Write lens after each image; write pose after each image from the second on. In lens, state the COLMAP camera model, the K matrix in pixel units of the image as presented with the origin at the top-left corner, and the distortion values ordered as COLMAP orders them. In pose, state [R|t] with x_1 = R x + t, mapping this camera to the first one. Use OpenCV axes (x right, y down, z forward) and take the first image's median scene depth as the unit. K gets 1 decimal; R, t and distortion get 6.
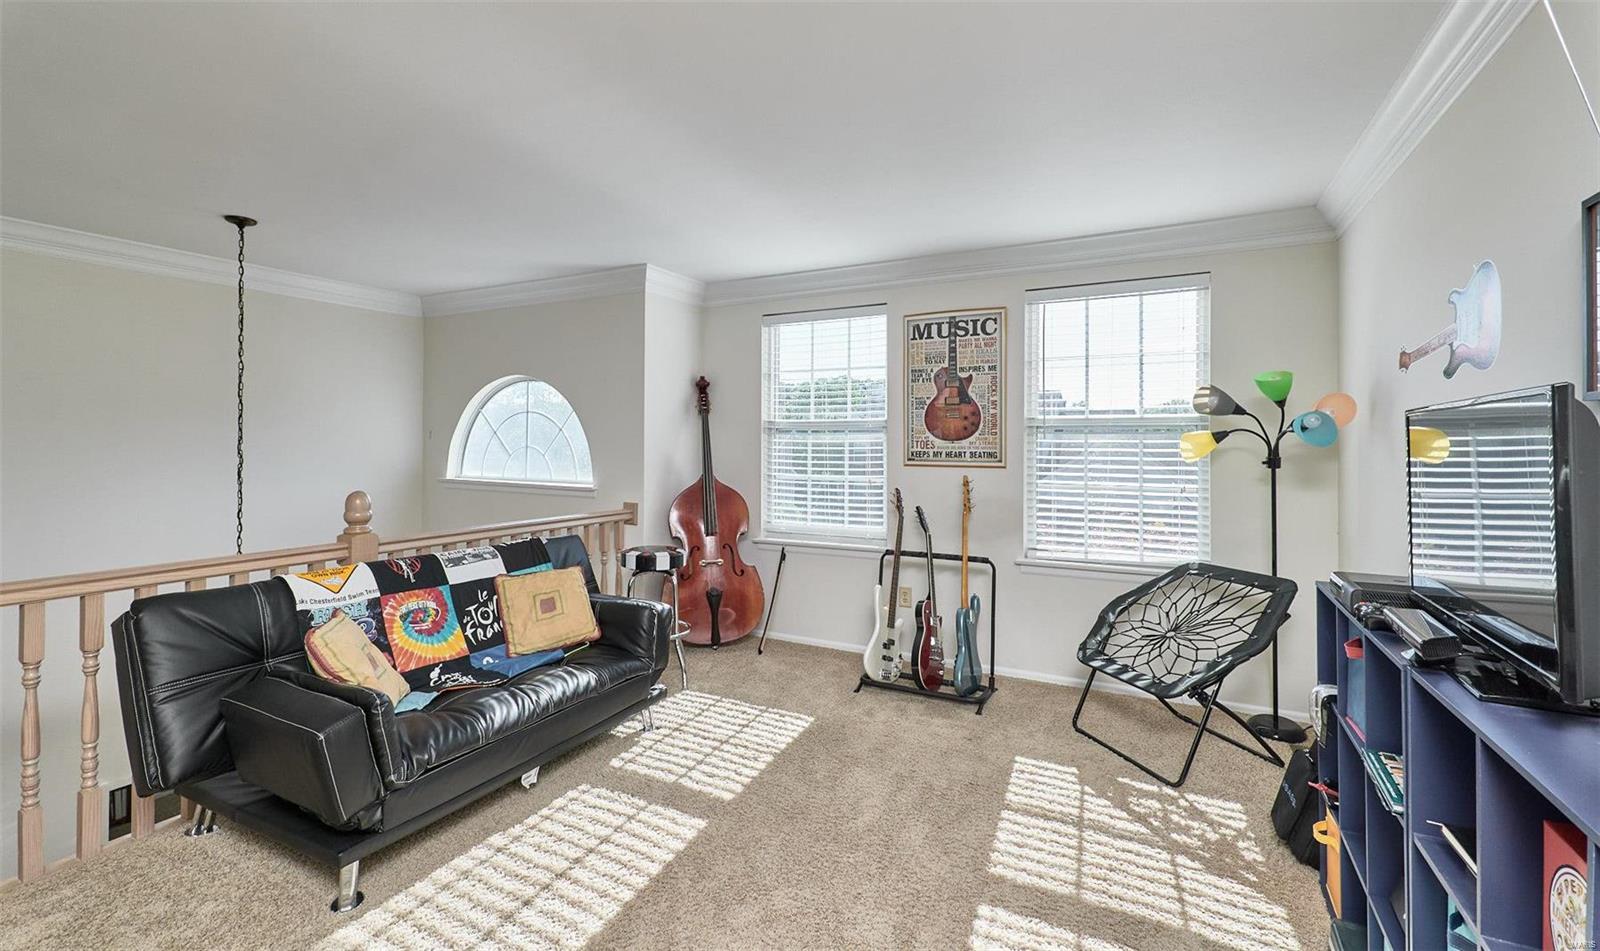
lens RADIAL K [[687.8, 0, 774.6], [0, 687.8, 440.0], [0, 0, 1]] dist [0.018785, 0.000270]
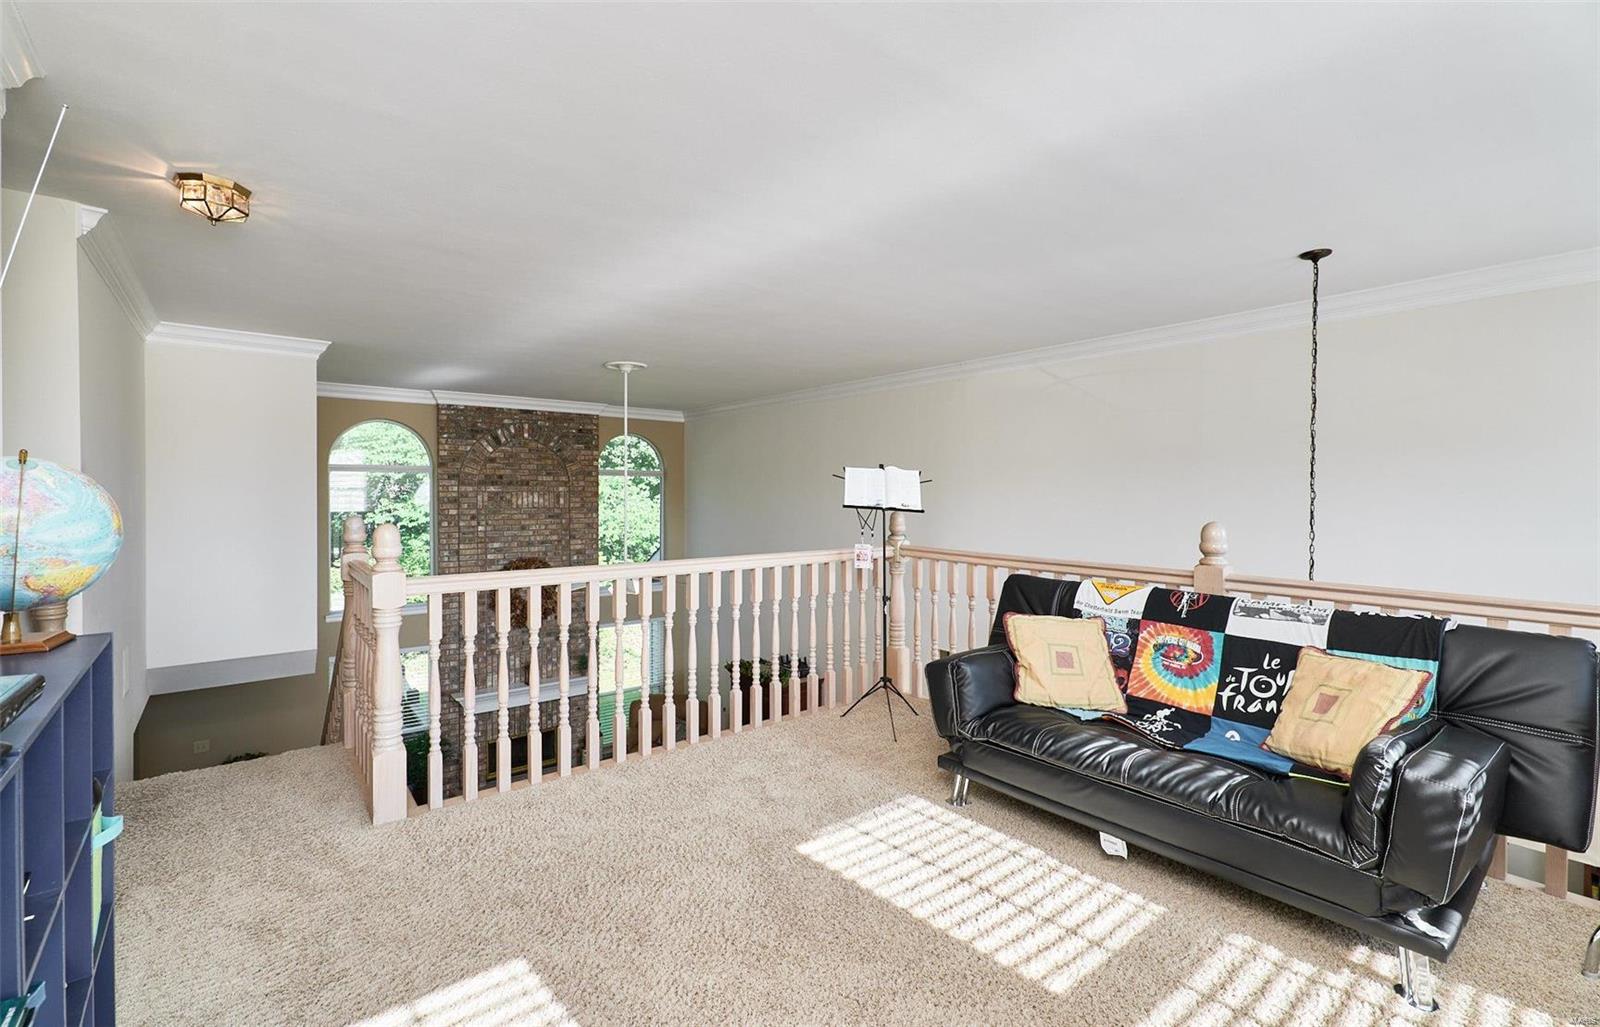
lens RADIAL K [[695.7, 0, 799.3], [0, 695.7, 501.3], [0, 0, 1]] dist [-0.005268, 0.000003]
pose [[-0.391393, 0.006518, -0.920201, 0.558503], [0.006132, 0.999971, 0.004475, 0.038203], [0.920203, -0.003891, -0.391421, 0.886564]]
